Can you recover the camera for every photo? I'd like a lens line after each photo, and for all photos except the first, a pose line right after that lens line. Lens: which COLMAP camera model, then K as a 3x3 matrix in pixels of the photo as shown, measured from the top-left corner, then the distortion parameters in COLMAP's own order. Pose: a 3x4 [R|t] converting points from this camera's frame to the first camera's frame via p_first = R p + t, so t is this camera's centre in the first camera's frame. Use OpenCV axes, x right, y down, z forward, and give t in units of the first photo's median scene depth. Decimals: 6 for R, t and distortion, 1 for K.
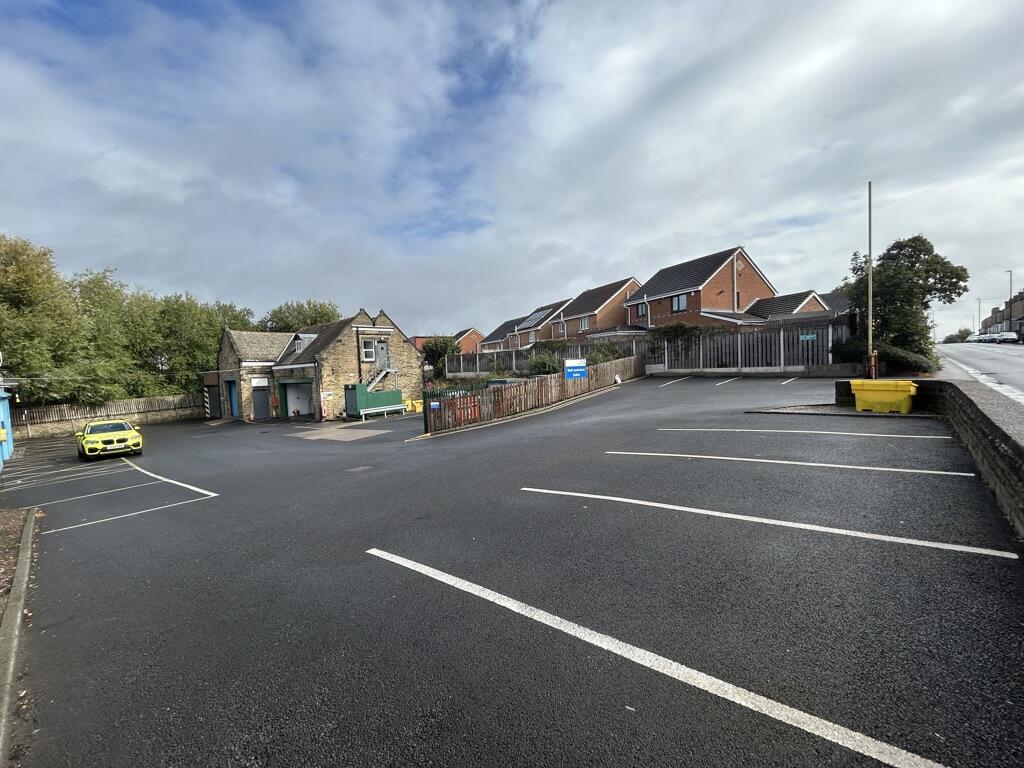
lens RADIAL K [[411.6, 0, 508.6], [0, 411.6, 383.3], [0, 0, 1]] dist [-0.004004, 0.002340]
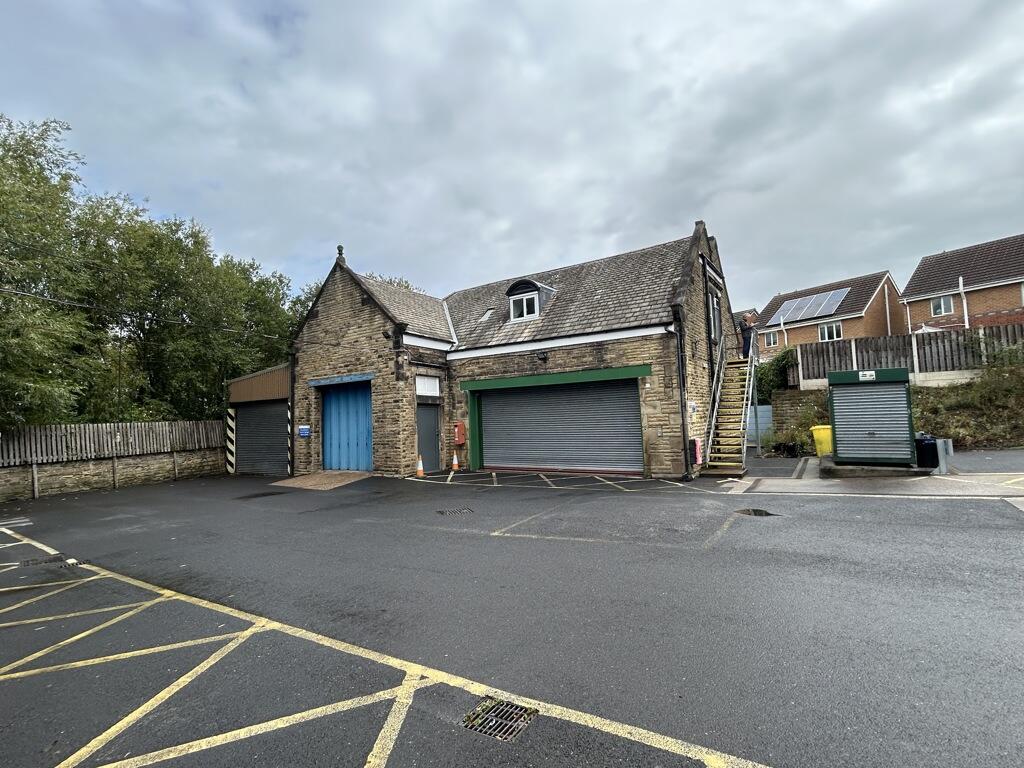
lens RADIAL K [[484.8, 0, 508.6], [0, 484.8, 383.5], [0, 0, 1]] dist [-0.004831, -0.000140]
pose [[0.992649, 0.023366, 0.118748, -0.606153], [-0.009280, 0.992993, -0.117812, 0.054225], [-0.120669, 0.115844, 0.985910, 0.517618]]
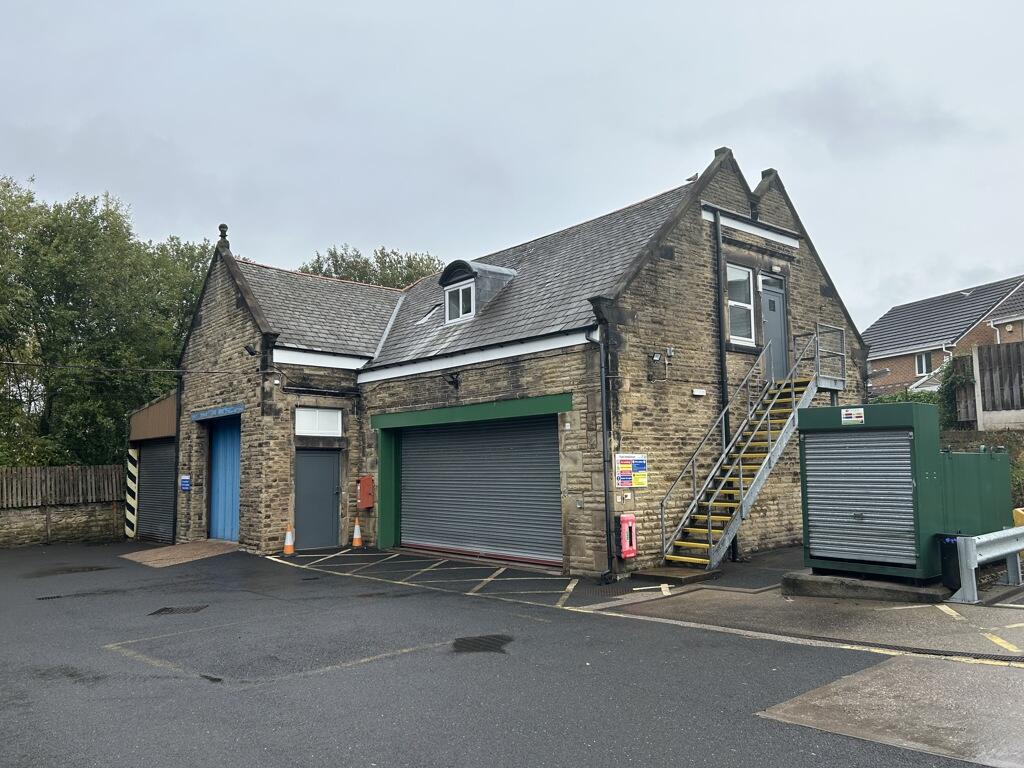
lens RADIAL K [[760.9, 0, 520.2], [0, 760.9, 391.6], [0, 0, 1]] dist [0.059749, -0.064522]
pose [[0.989278, 0.019371, -0.144754, -0.402289], [-0.038129, 0.991047, -0.127957, 0.040538], [0.140979, 0.132104, 0.981159, 0.505551]]
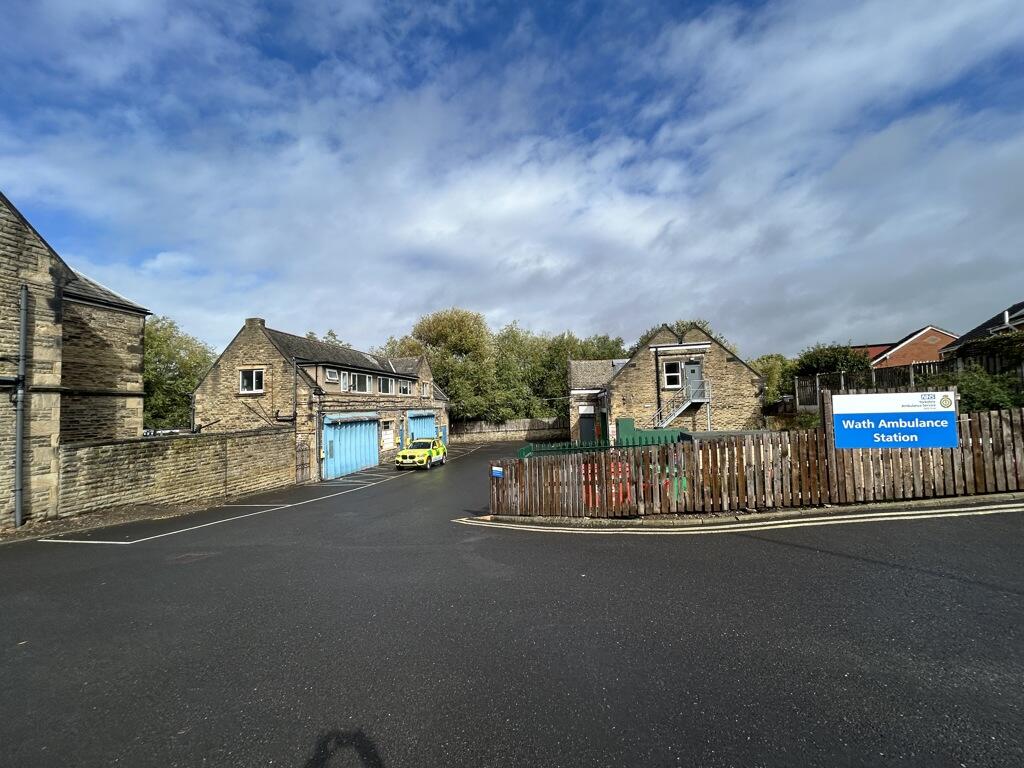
lens RADIAL K [[411.6, 0, 511.7], [0, 411.6, 384.9], [0, 0, 1]] dist [-0.004004, 0.002340]
pose [[0.533231, -0.015586, -0.845826, 0.162191], [-0.024840, 0.999111, -0.034071, -0.025879], [0.845605, 0.039178, 0.532370, 0.313860]]
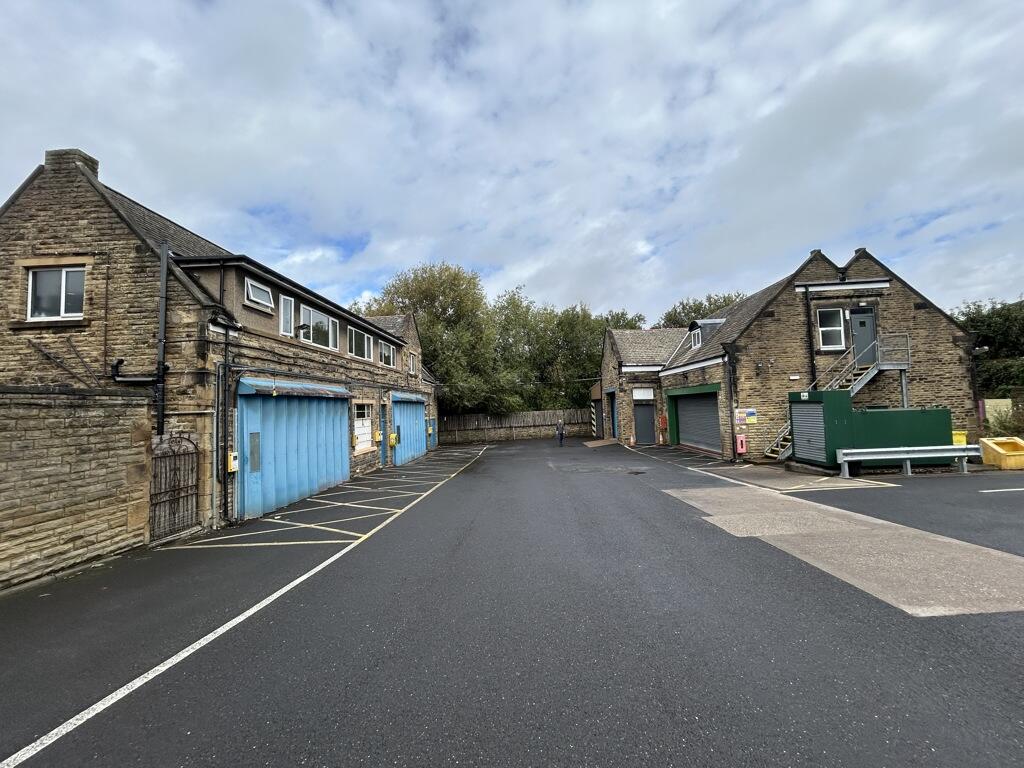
lens RADIAL K [[411.6, 0, 511.5], [0, 411.6, 383.1], [0, 0, 1]] dist [-0.004004, 0.002340]
pose [[0.626800, -0.020366, -0.778914, -0.192449], [-0.027395, 0.998464, -0.048152, 0.020212], [0.778698, 0.051520, 0.625279, 0.378859]]
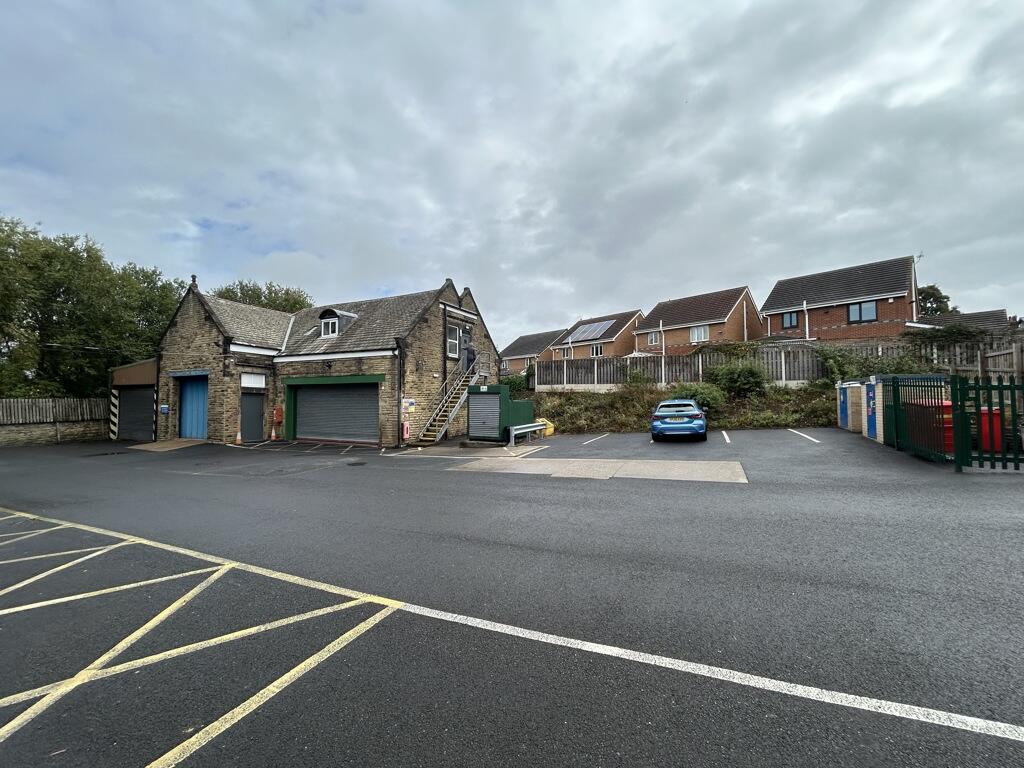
lens RADIAL K [[411.6, 0, 508.4], [0, 411.6, 383.8], [0, 0, 1]] dist [-0.004004, 0.002340]
pose [[0.965294, 0.058131, 0.254613, -0.414355], [-0.035880, 0.995187, -0.091185, 0.044721], [-0.258689, 0.078885, 0.962734, 0.336996]]
